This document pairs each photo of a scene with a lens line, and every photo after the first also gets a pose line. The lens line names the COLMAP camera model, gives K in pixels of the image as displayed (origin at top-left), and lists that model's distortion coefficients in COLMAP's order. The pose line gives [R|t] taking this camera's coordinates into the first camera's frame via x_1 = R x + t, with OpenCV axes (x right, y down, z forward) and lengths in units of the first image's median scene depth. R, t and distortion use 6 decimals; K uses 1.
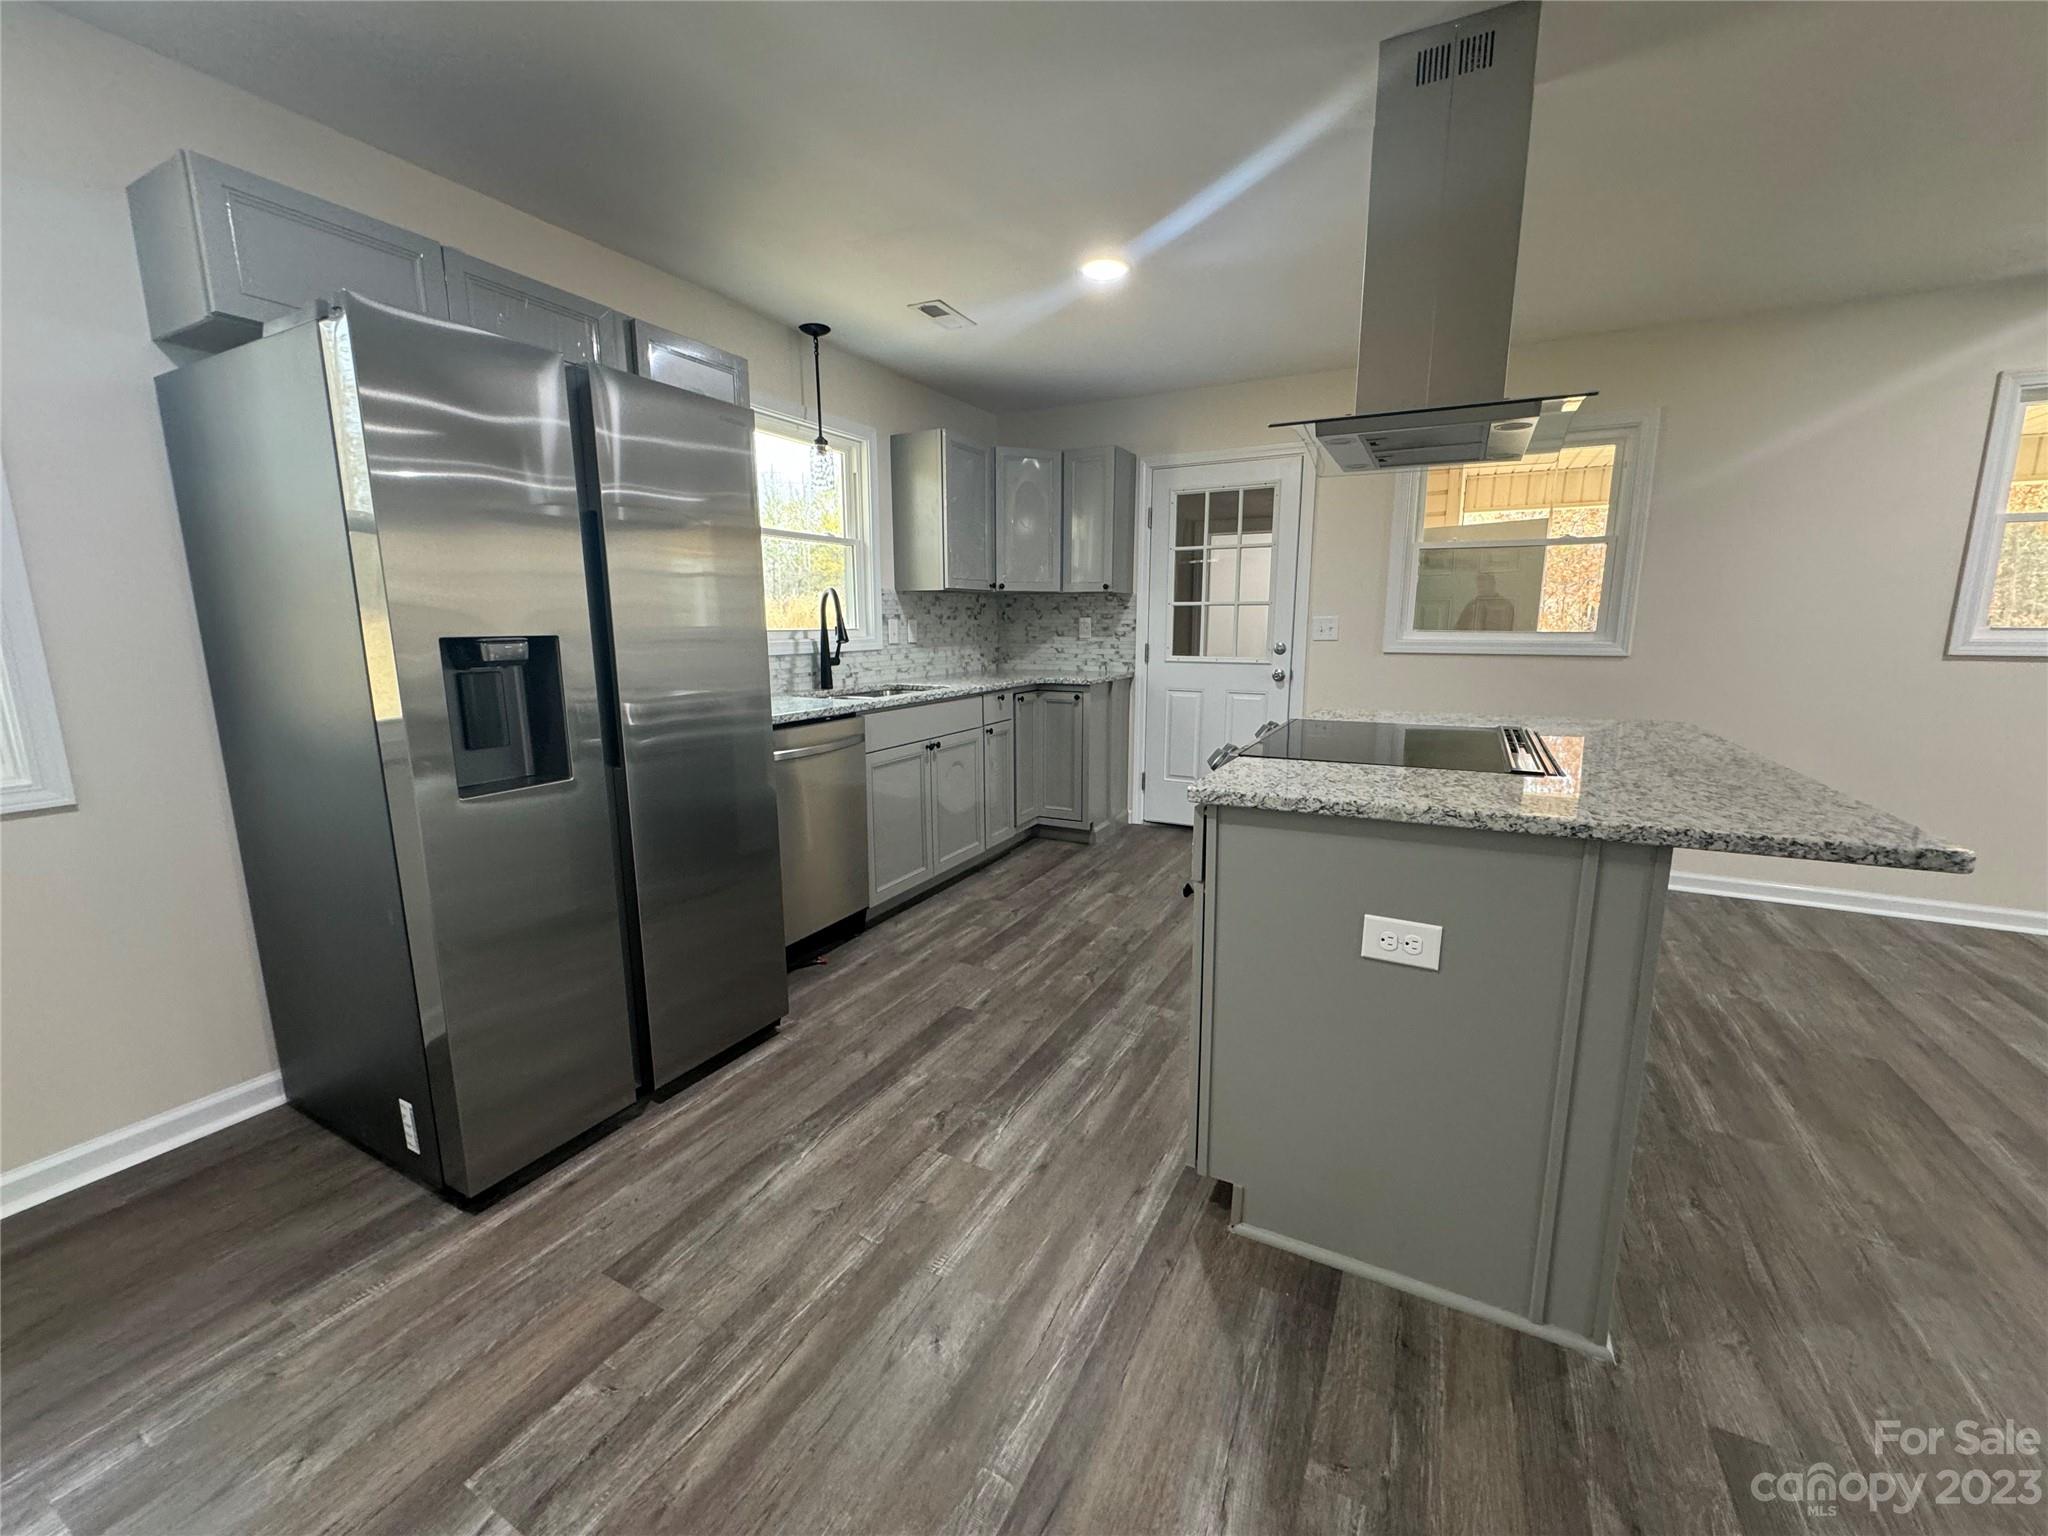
lens RADIAL K [[811.6, 0, 1029.1], [0, 811.6, 763.2], [0, 0, 1]] dist [-0.002166, 0.000675]
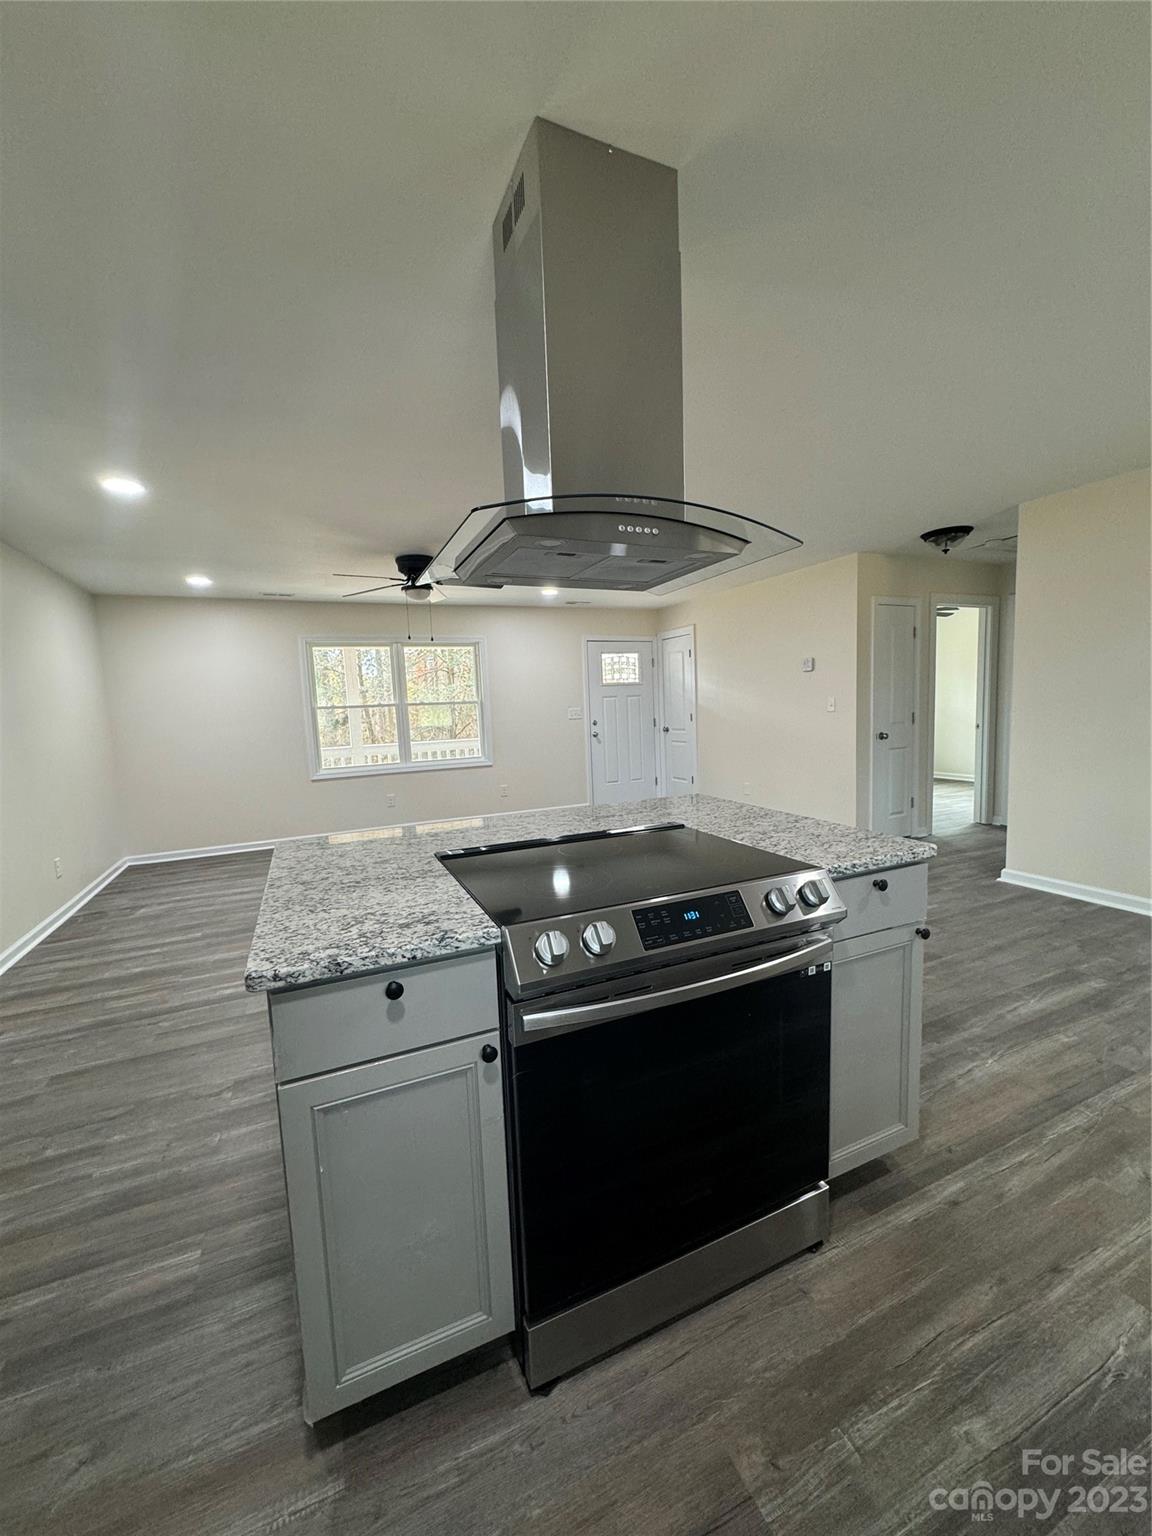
lens RADIAL K [[608.7, 0, 571.5], [0, 608.7, 774.2], [0, 0, 1]] dist [-0.002166, 0.000675]
pose [[-0.782801, -0.036273, 0.621215, 0.023423], [0.148693, 0.958477, 0.243336, -0.202830], [-0.604246, 0.282854, -0.744903, 0.997396]]
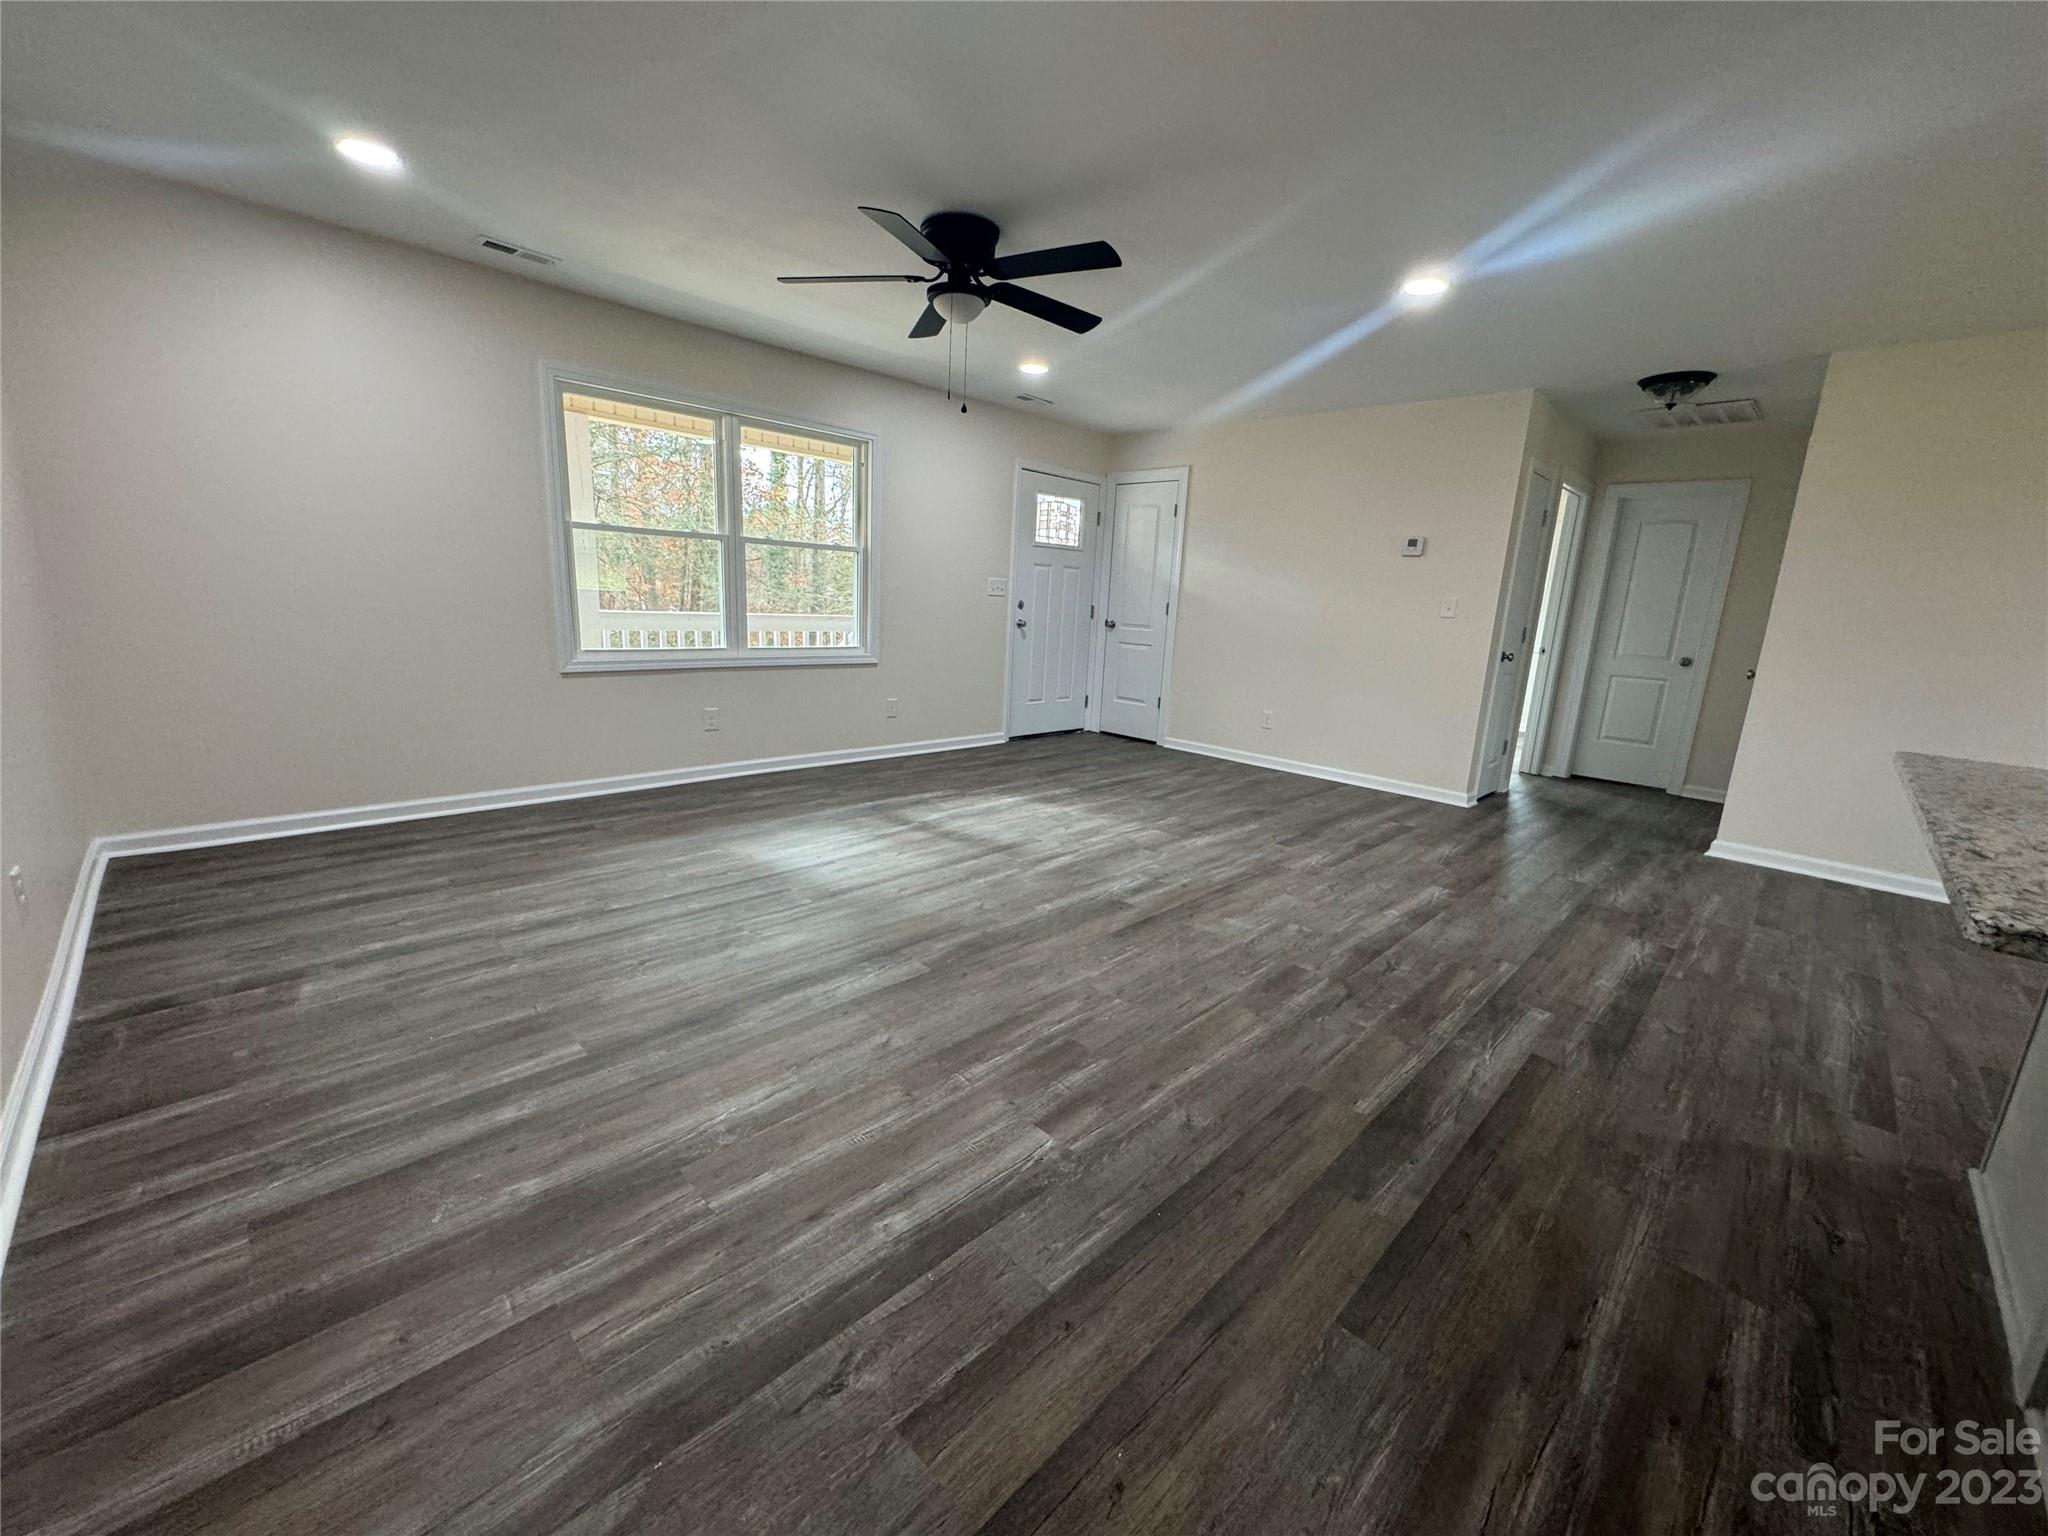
lens RADIAL K [[811.6, 0, 1020.5], [0, 811.6, 774.1], [0, 0, 1]] dist [-0.002166, 0.000675]
pose [[-0.954424, -0.111179, 0.276974, 0.816227], [0.000913, 0.926934, 0.375224, -0.166263], [-0.298454, 0.358375, -0.884586, 1.026454]]
